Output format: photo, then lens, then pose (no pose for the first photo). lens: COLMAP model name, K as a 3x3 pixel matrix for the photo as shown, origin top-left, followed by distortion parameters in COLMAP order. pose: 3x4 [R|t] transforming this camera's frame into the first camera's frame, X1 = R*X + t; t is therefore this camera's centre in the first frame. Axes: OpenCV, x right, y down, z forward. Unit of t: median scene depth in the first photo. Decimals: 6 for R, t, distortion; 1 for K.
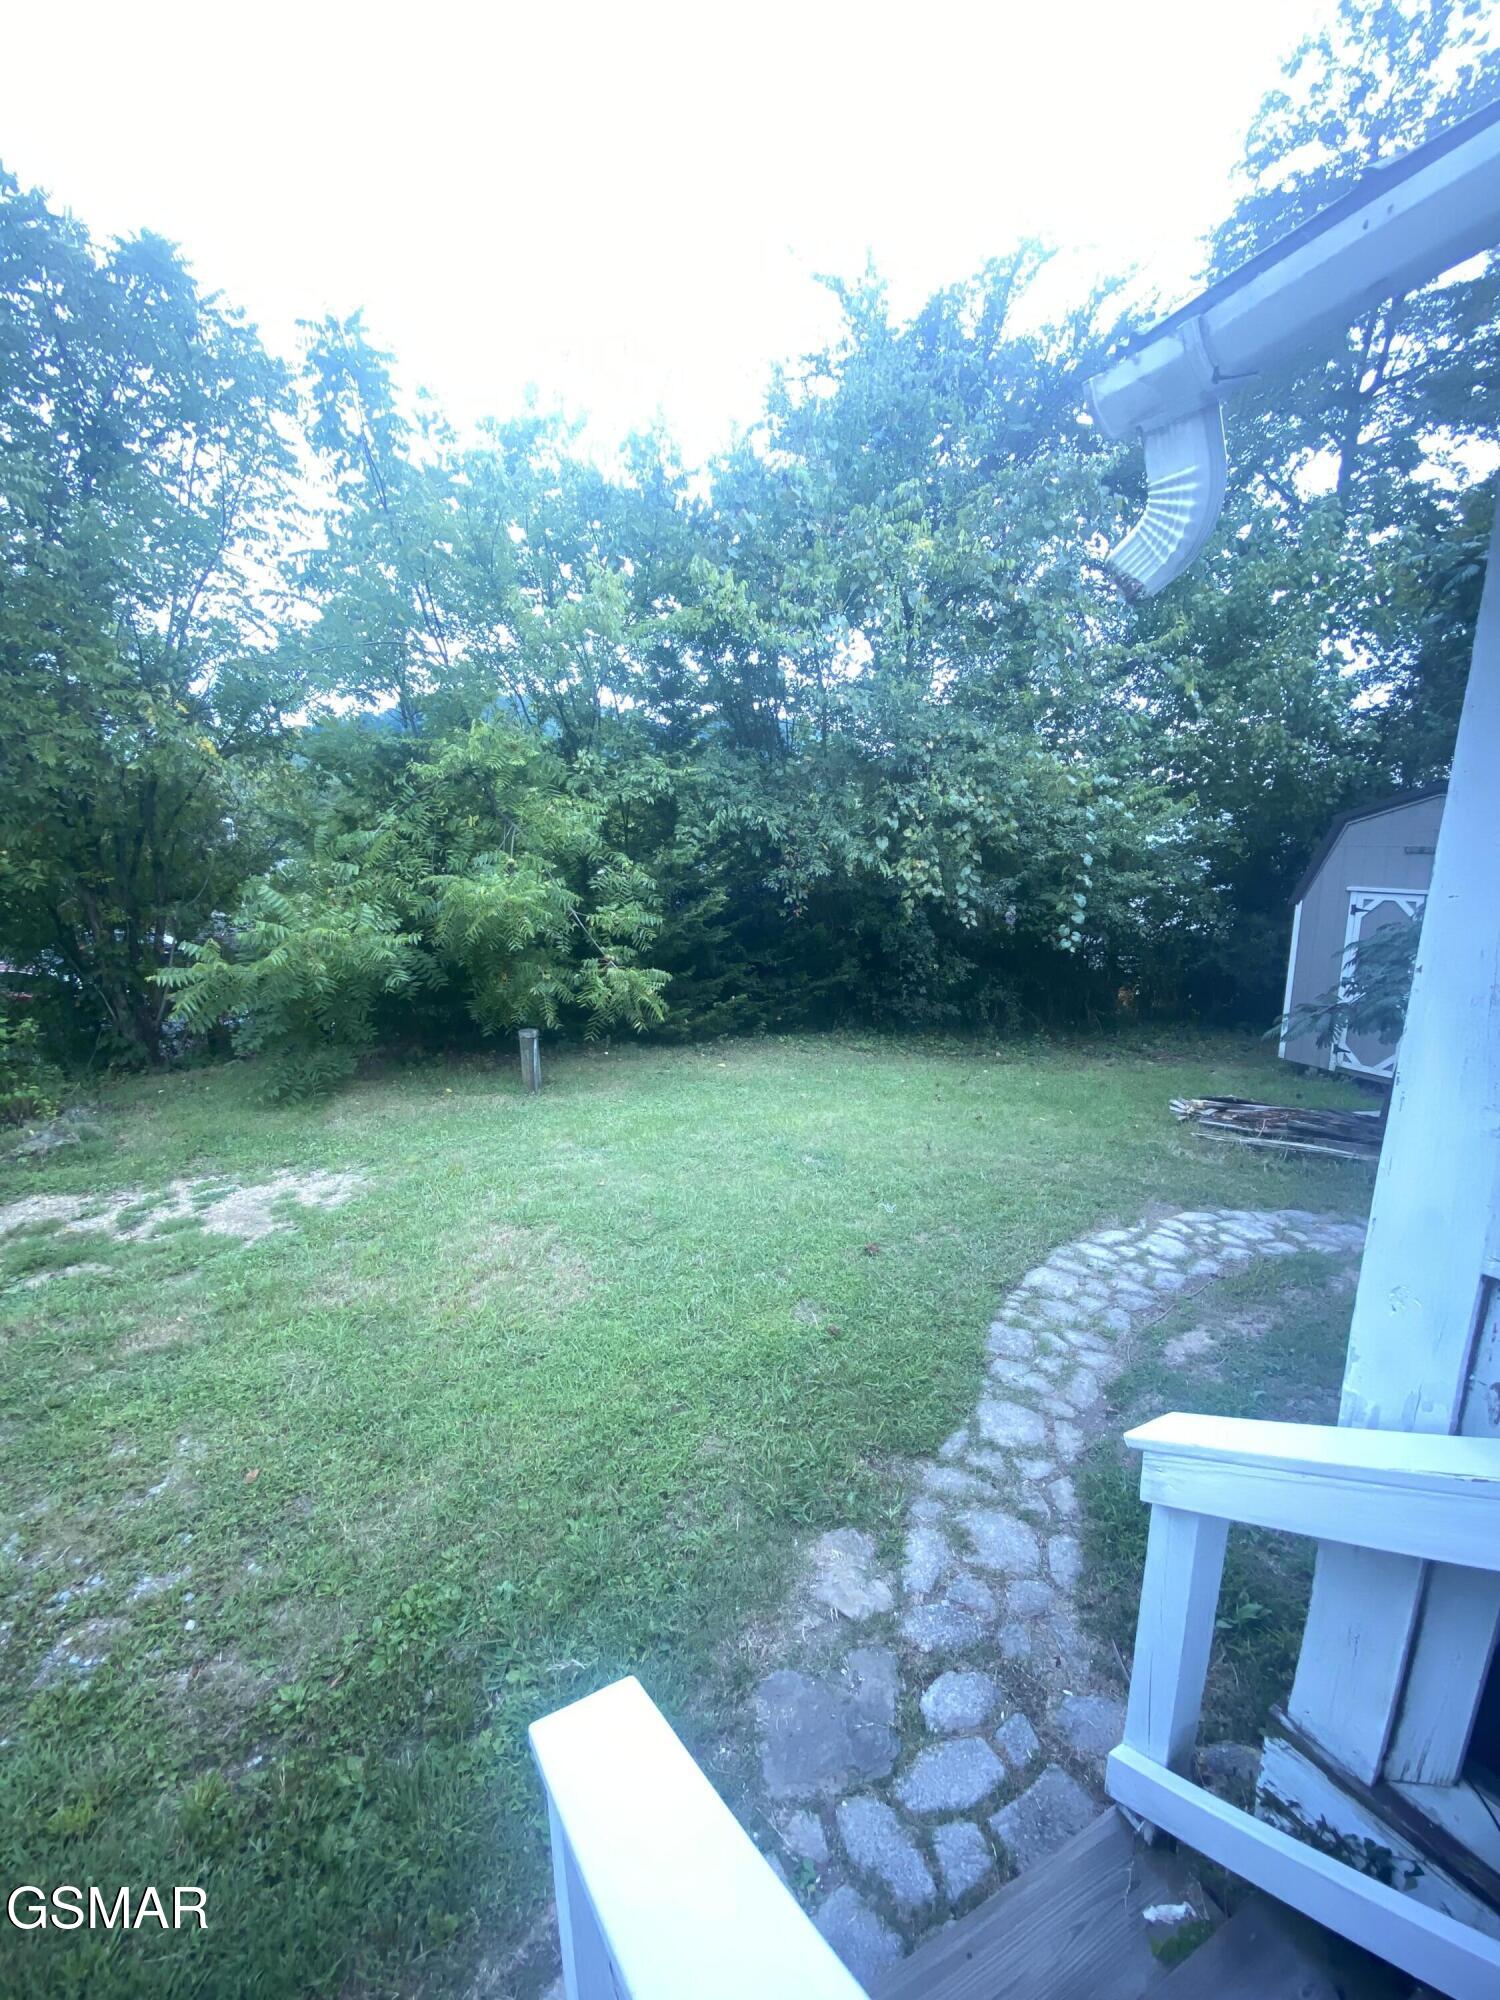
lens RADIAL K [[796.9, 0, 756.7], [0, 796.9, 1000.8], [0, 0, 1]] dist [0.039469, -0.039625]
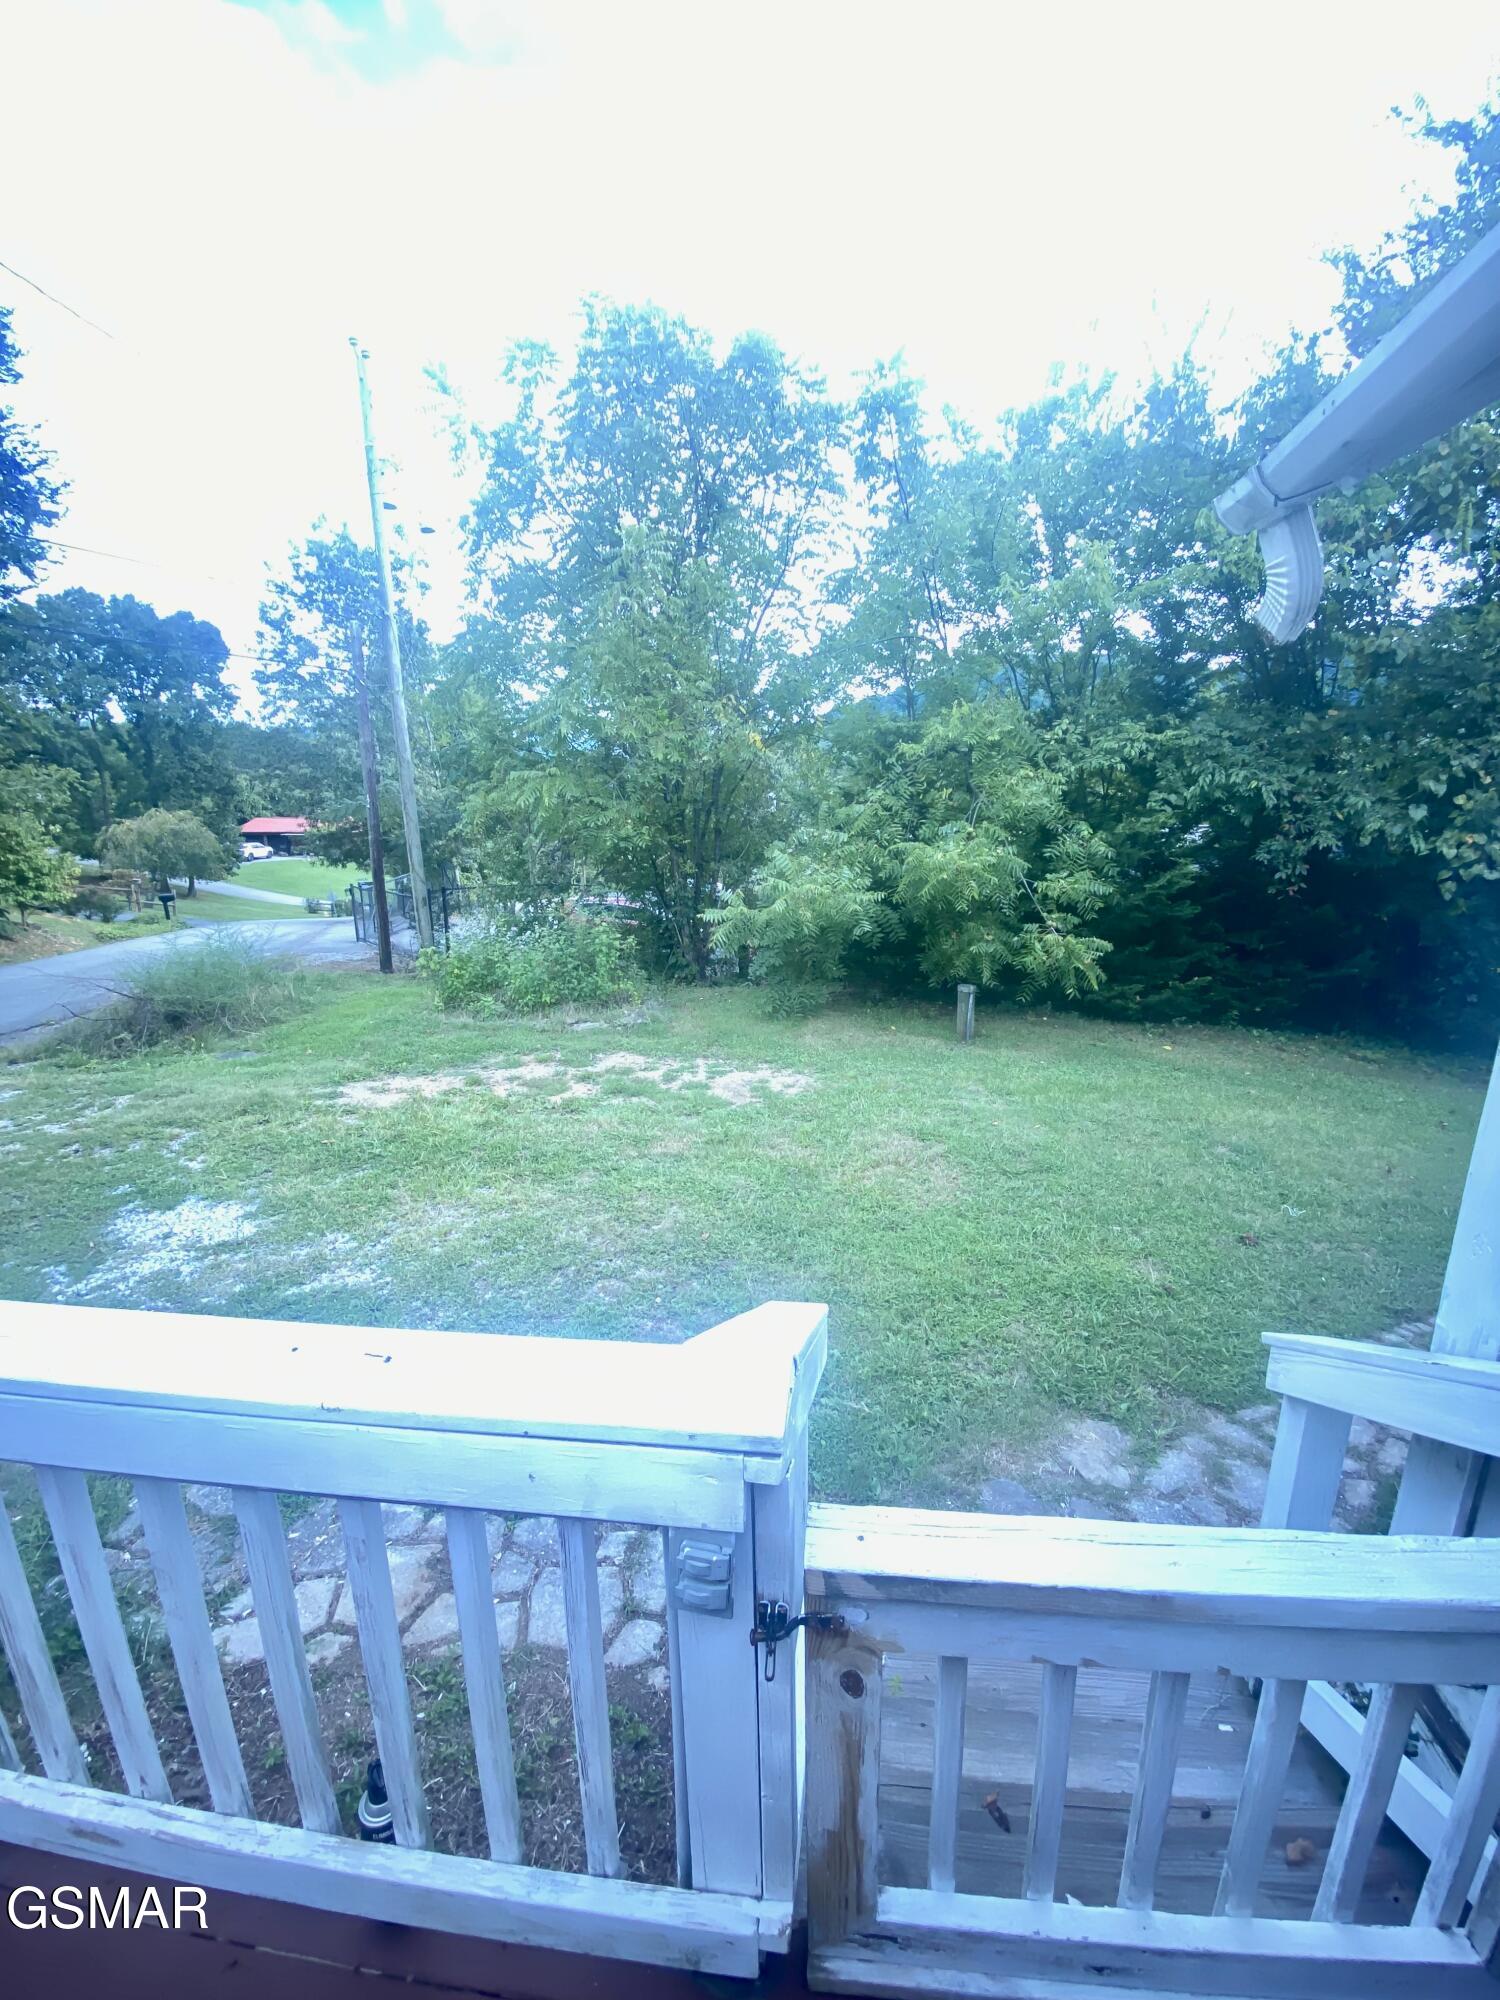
lens RADIAL K [[817.9, 0, 749.7], [0, 817.9, 994.0], [0, 0, 1]] dist [0.026408, -0.024385]
pose [[0.819226, 0.121889, -0.560367, 0.102423], [-0.105662, 0.992504, 0.061414, 0.011540], [0.563652, 0.008898, 0.825964, -0.097855]]
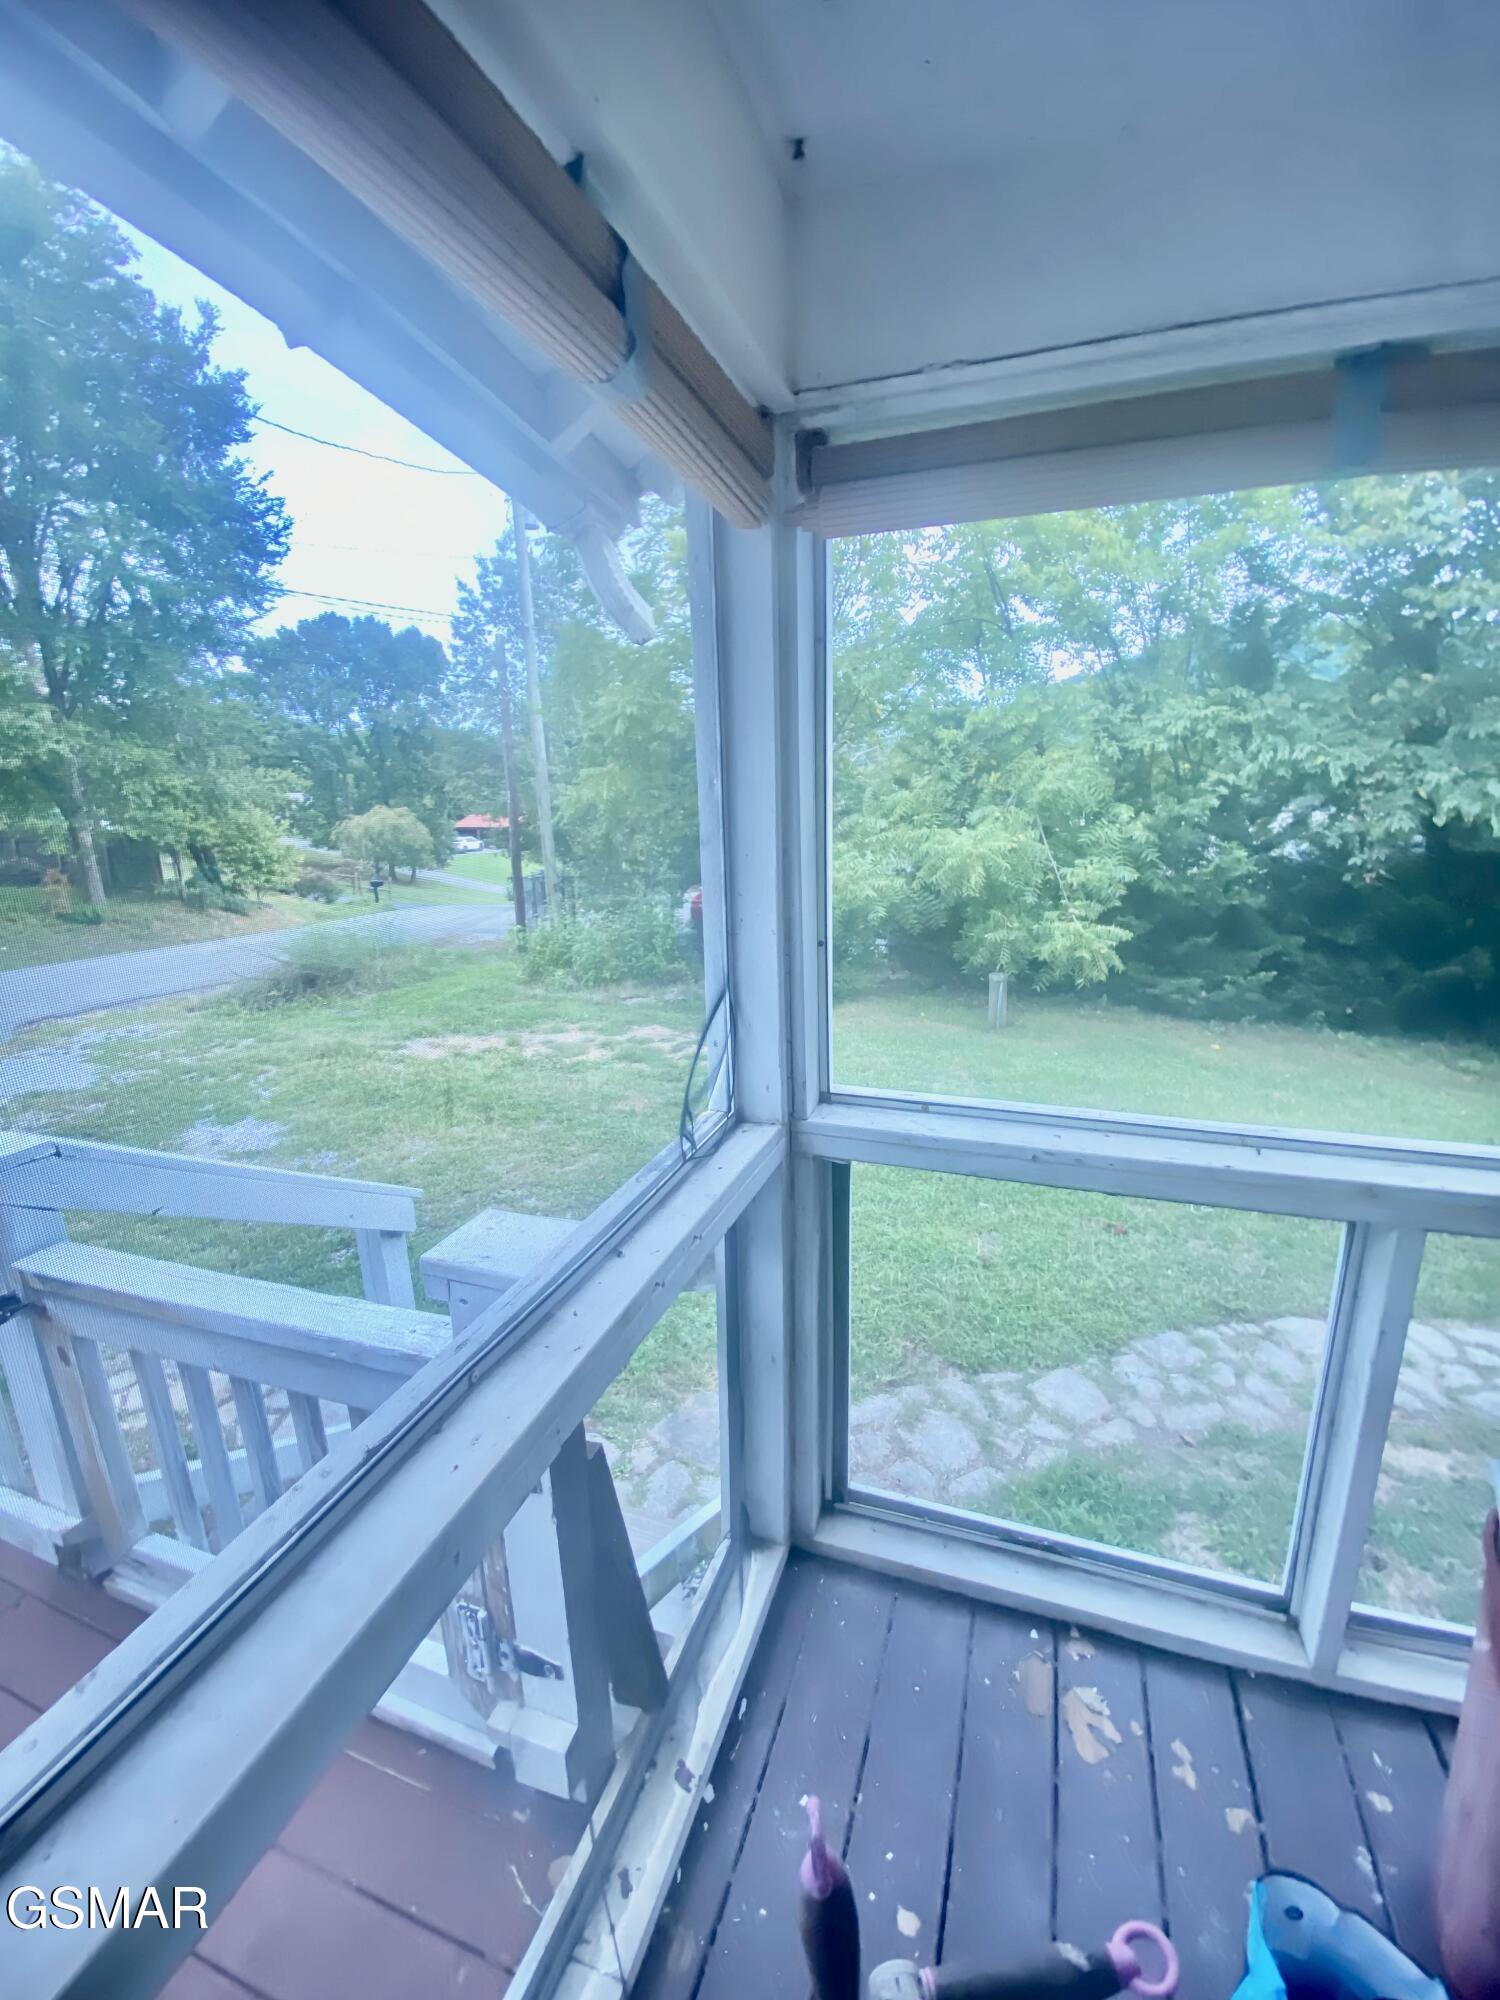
lens RADIAL K [[817.9, 0, 749.7], [0, 817.9, 994.0], [0, 0, 1]] dist [0.026408, -0.024385]
pose [[0.671347, 0.156048, -0.724529, 0.301530], [-0.125197, 0.987412, 0.096660, -0.000434], [0.730492, 0.025816, 0.682433, 0.008852]]
